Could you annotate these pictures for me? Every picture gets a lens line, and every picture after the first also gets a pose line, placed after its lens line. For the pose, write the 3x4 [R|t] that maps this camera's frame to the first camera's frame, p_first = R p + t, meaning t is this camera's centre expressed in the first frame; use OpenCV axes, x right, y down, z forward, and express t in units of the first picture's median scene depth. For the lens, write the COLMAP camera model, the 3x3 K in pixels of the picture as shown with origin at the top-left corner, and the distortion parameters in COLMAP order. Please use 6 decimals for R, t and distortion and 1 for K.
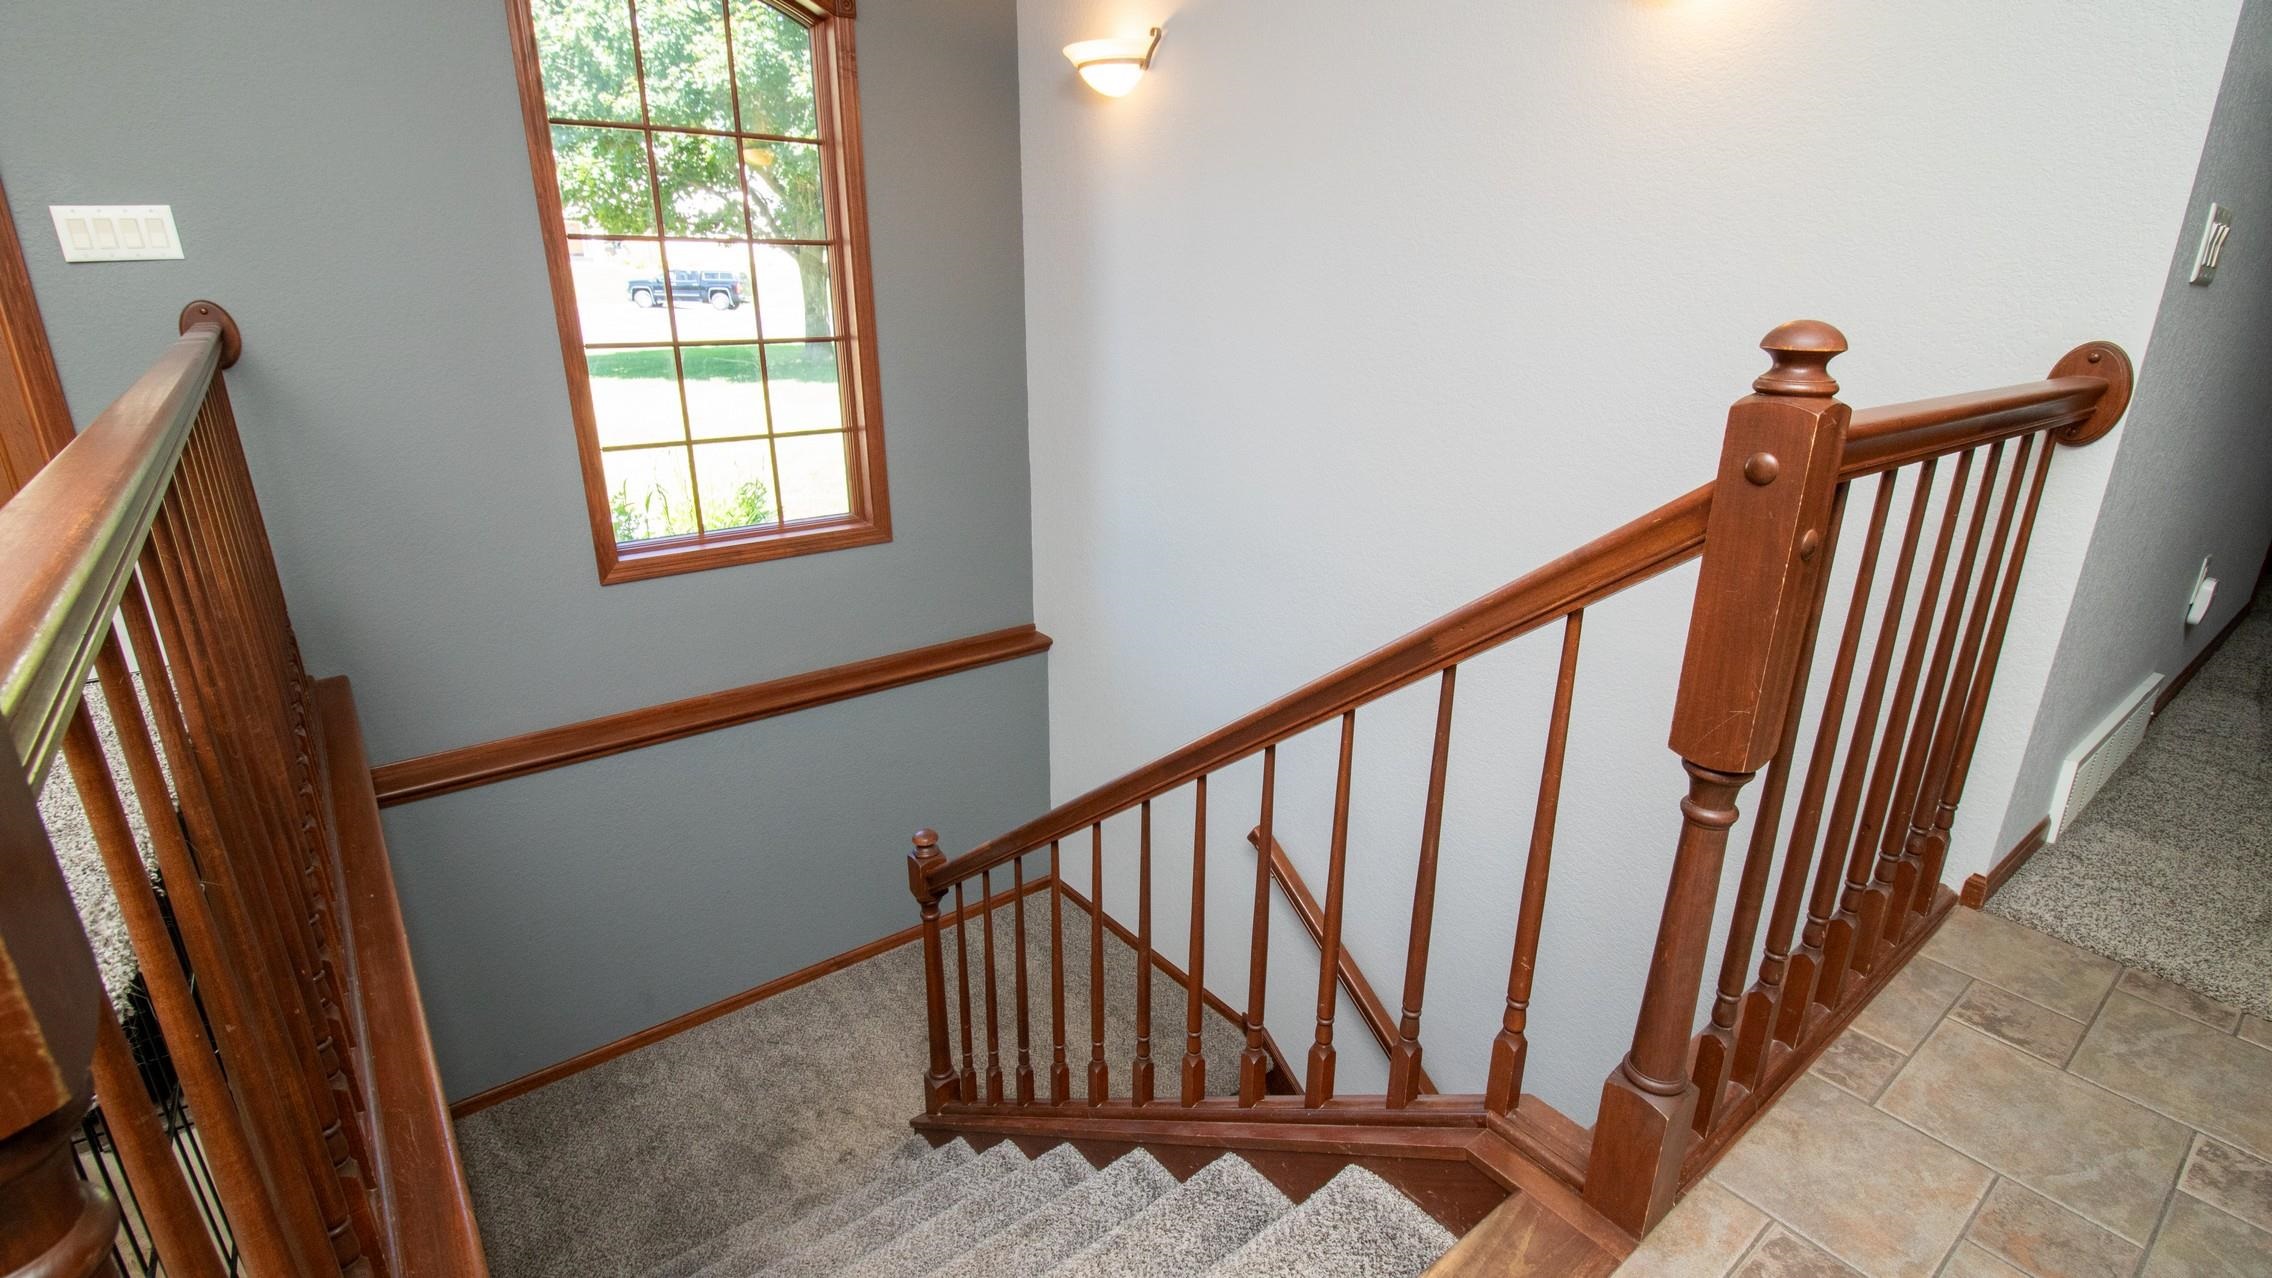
lens RADIAL K [[1051.3, 0, 1136.0], [0, 1051.3, 641.8], [0, 0, 1]] dist [-0.019987, -0.004594]
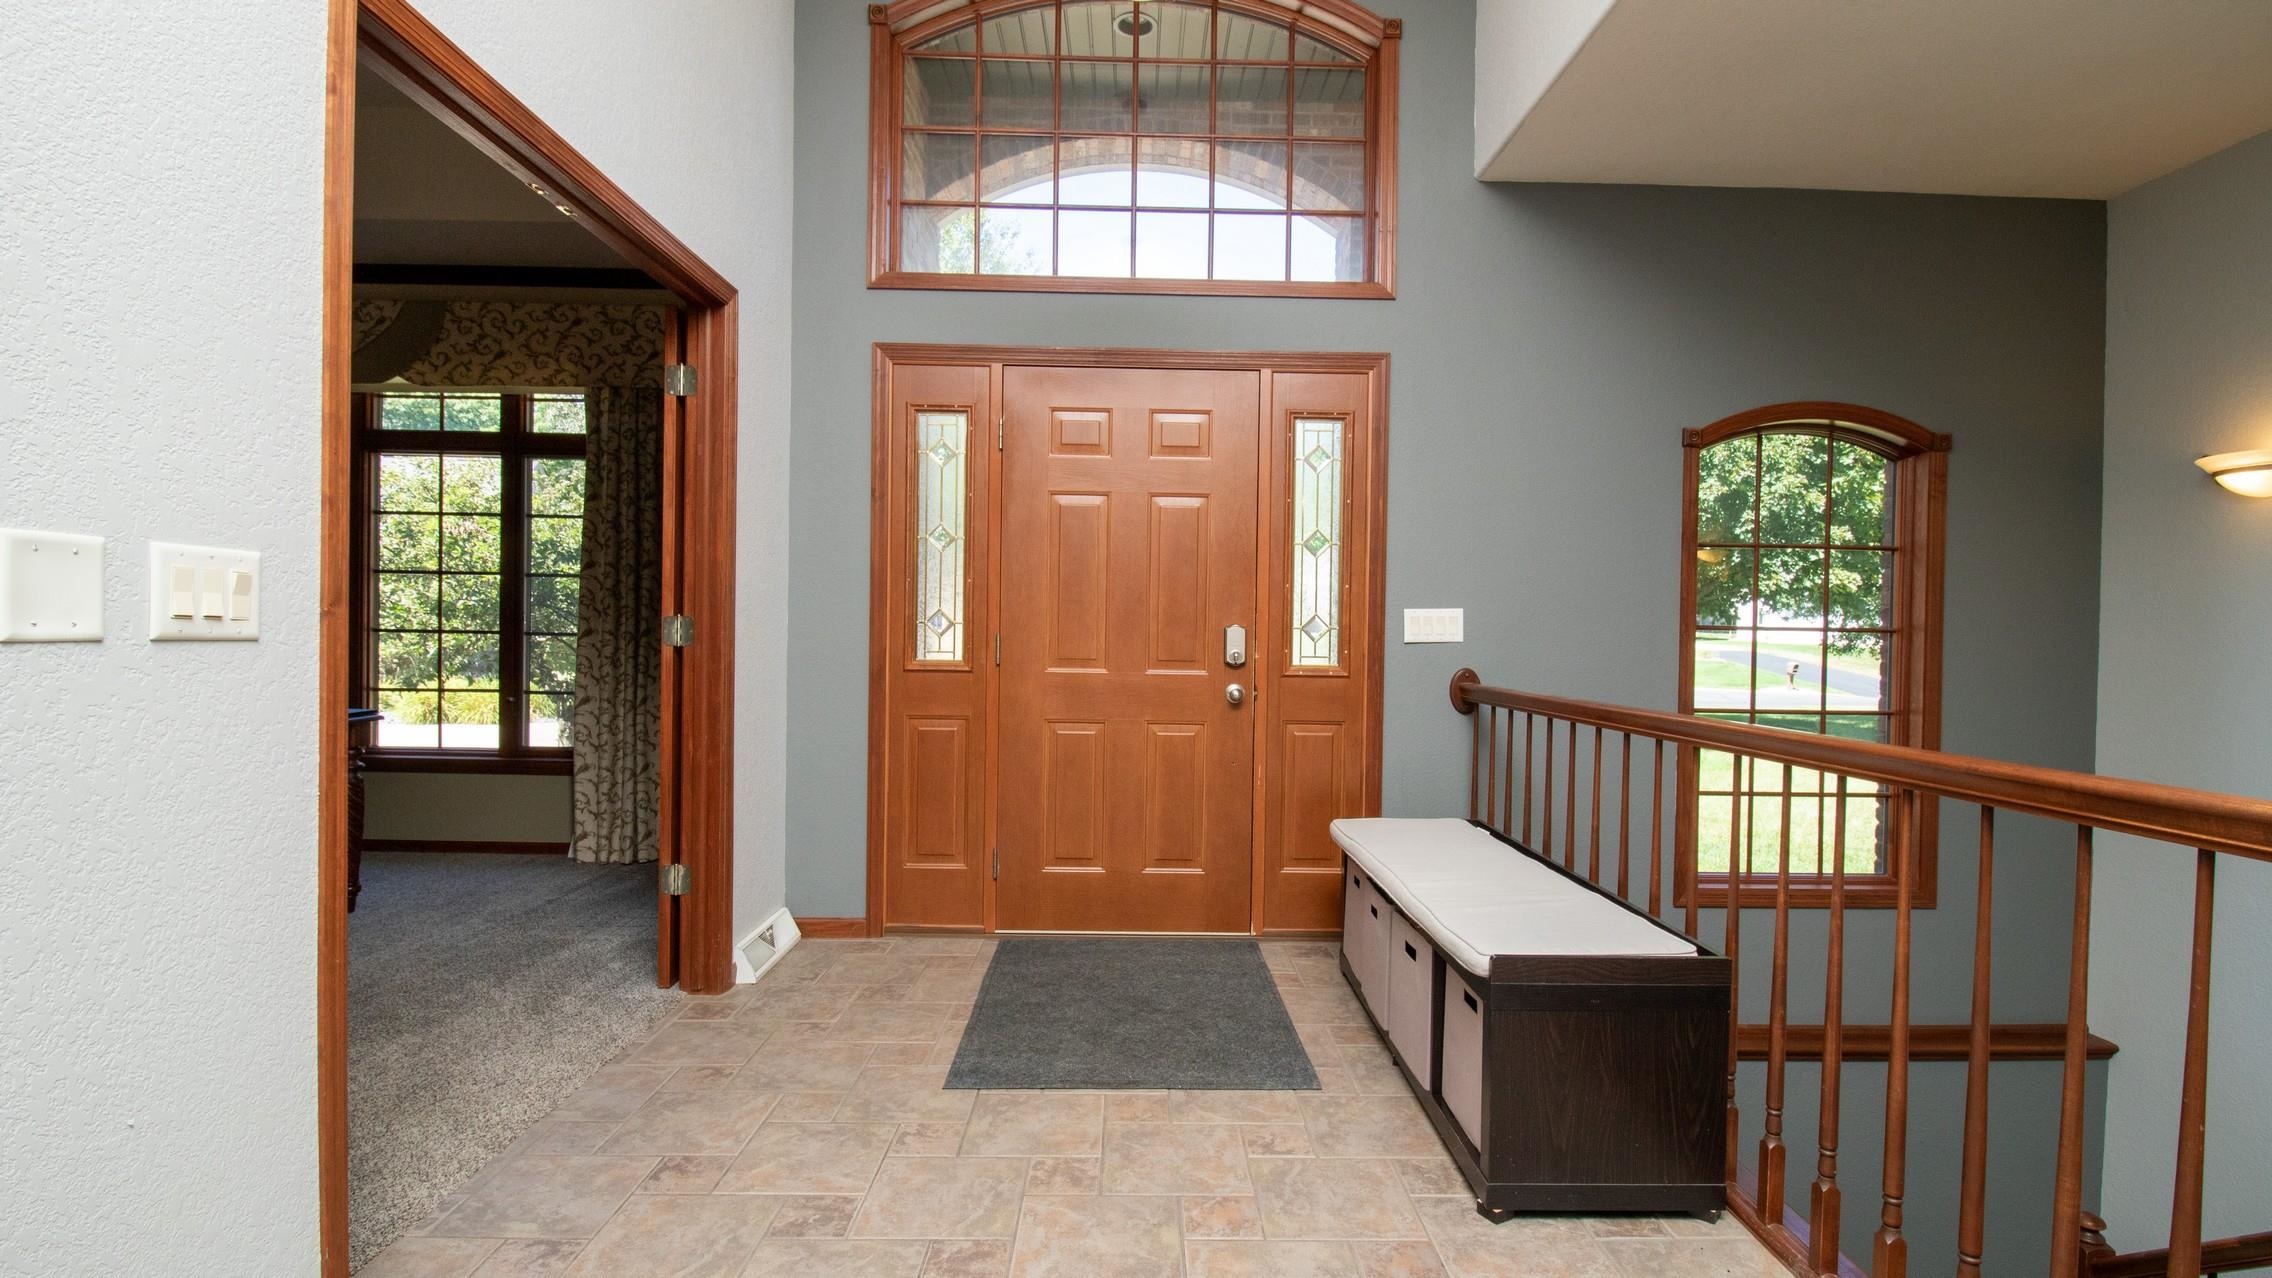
lens RADIAL K [[1051.3, 0, 1135.9], [0, 1051.3, 629.8], [0, 0, 1]] dist [-0.019987, -0.004594]
pose [[0.792442, -0.003642, -0.609937, -0.285129], [-0.205599, 0.939865, -0.272731, 0.100276], [0.574252, 0.341526, 0.744040, -0.331695]]
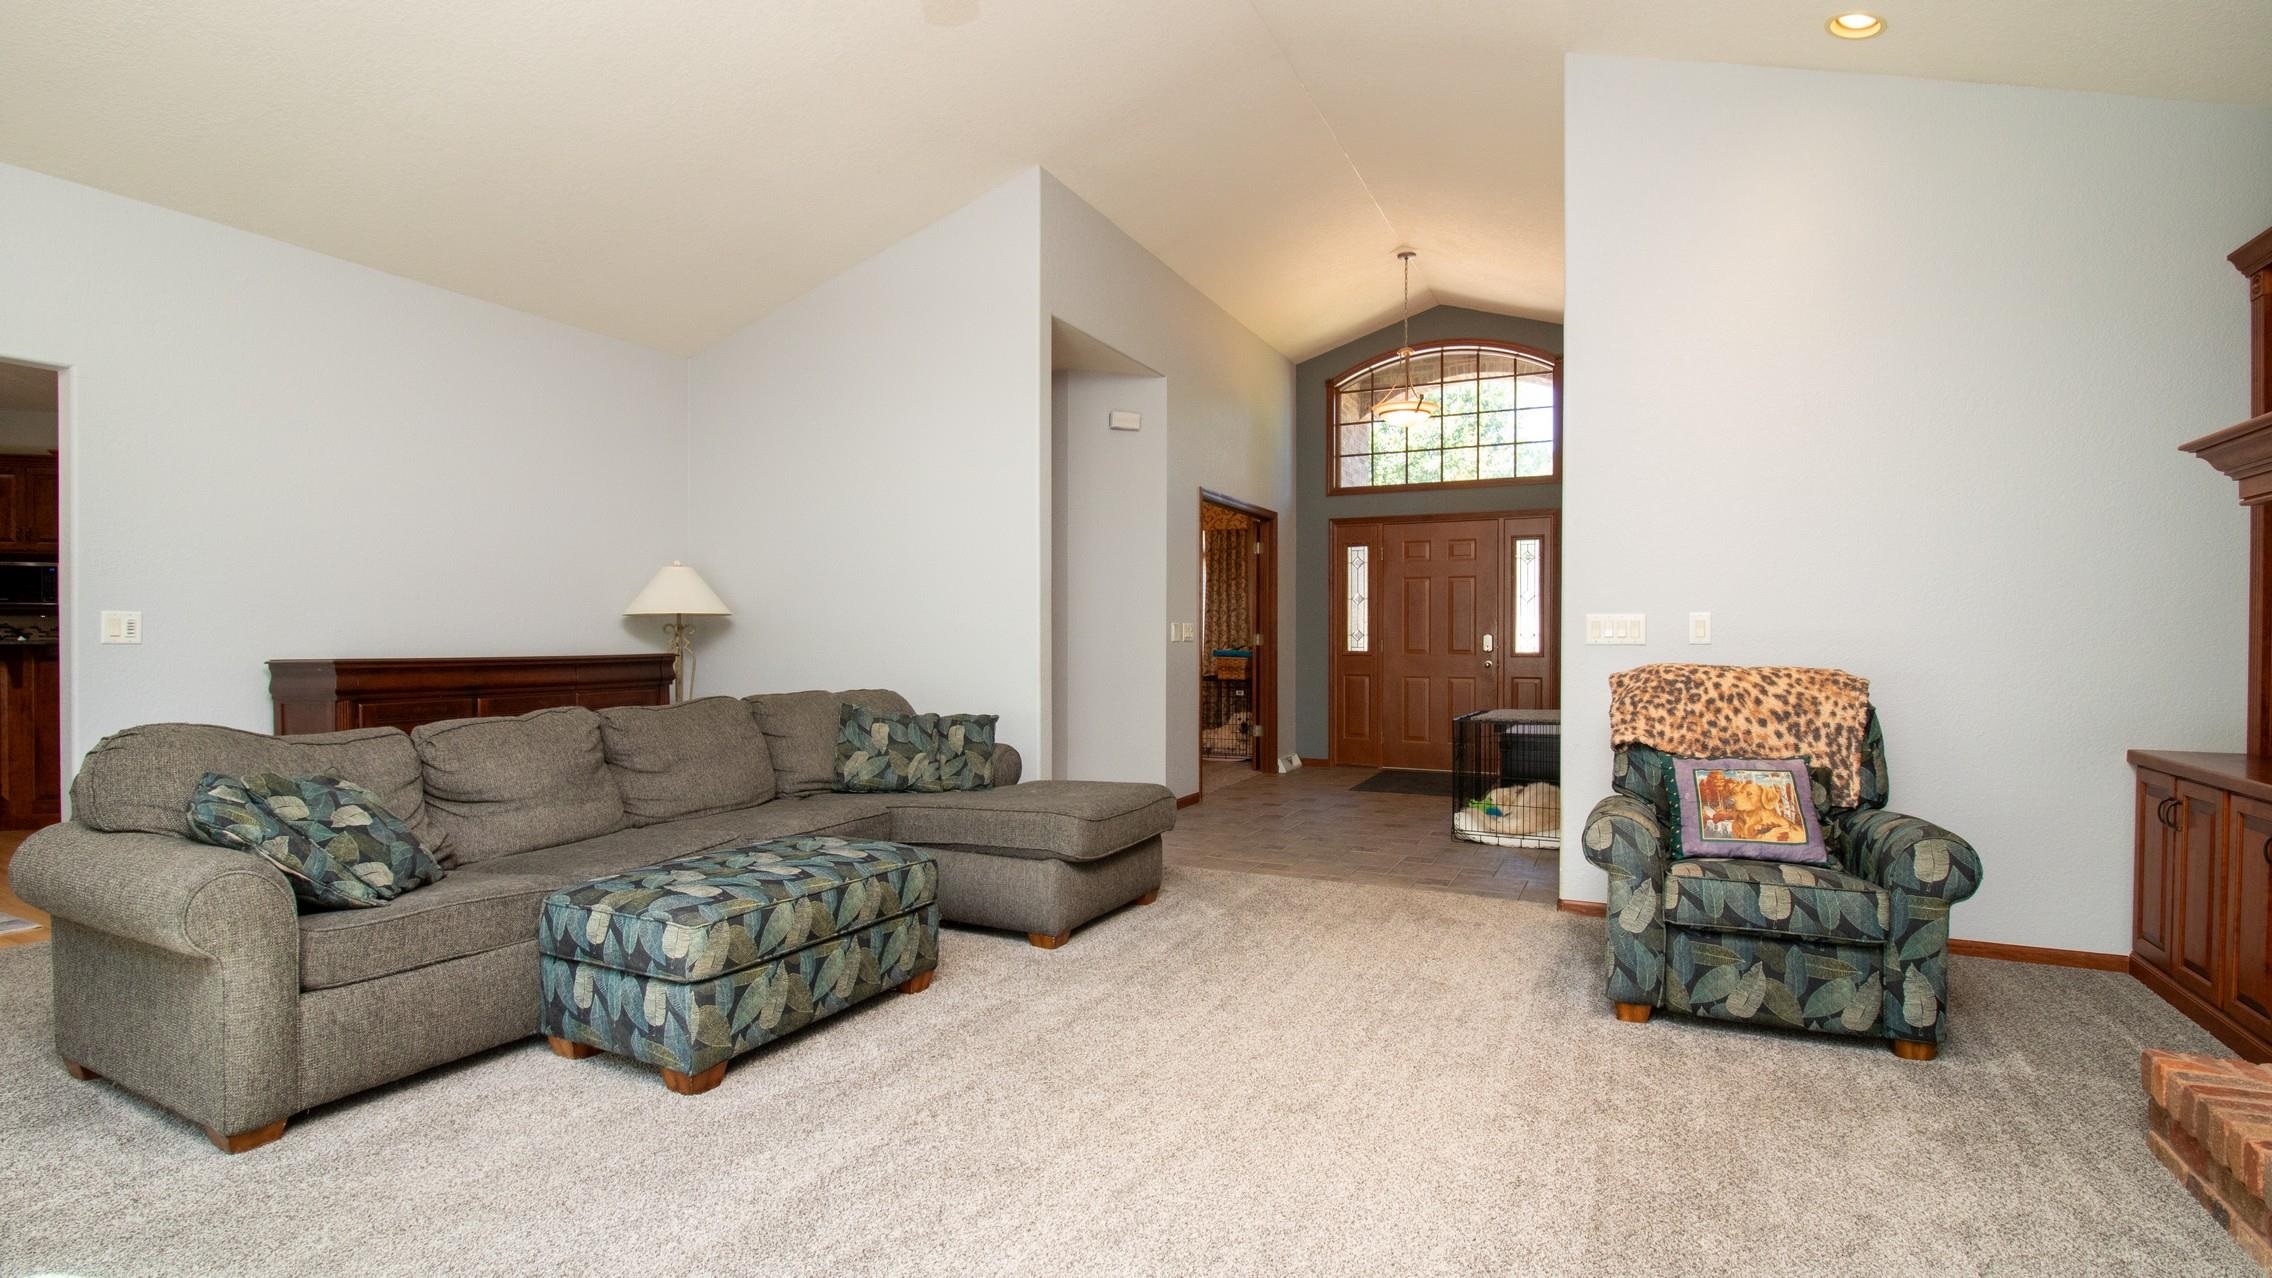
lens RADIAL K [[1051.3, 0, 1134.7], [0, 1051.3, 641.0], [0, 0, 1]] dist [-0.019987, -0.004594]
pose [[0.442305, -0.005418, -0.896848, 1.098576], [-0.296291, 0.942954, -0.151820, 0.440611], [0.846509, 0.332879, 0.415468, -1.264765]]
